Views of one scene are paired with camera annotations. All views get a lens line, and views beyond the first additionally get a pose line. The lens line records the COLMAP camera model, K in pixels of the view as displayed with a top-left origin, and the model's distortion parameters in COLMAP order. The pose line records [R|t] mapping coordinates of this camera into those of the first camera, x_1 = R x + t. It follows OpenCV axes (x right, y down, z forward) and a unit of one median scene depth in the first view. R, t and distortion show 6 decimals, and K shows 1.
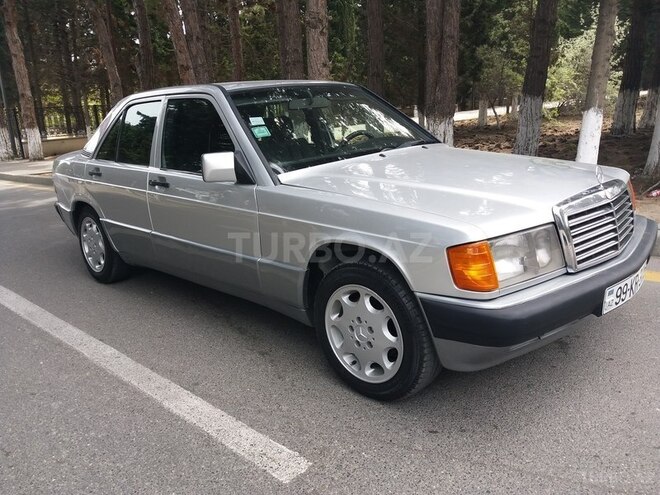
lens RADIAL K [[531.4, 0, 330.0], [0, 531.4, 247.5], [0, 0, 1]] dist [0.045538, -0.061696]
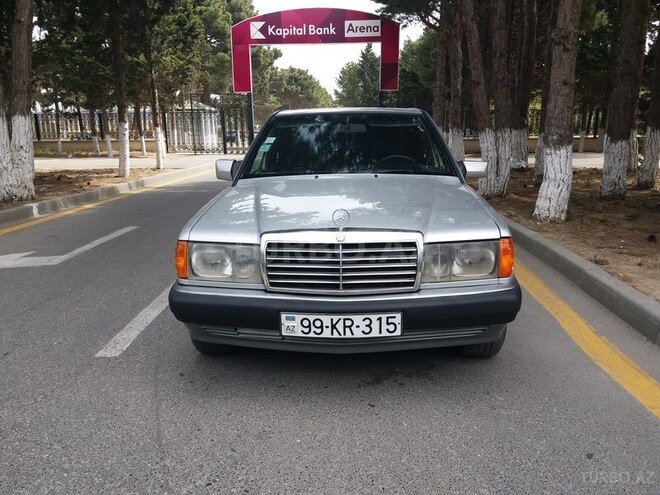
lens RADIAL K [[531.4, 0, 330.0], [0, 531.4, 247.5], [0, 0, 1]] dist [0.045538, -0.061696]
pose [[0.680631, 0.221505, -0.698339, 1.173466], [-0.224513, 0.970400, 0.088979, -0.156749], [0.697377, 0.096224, 0.710215, 0.228042]]
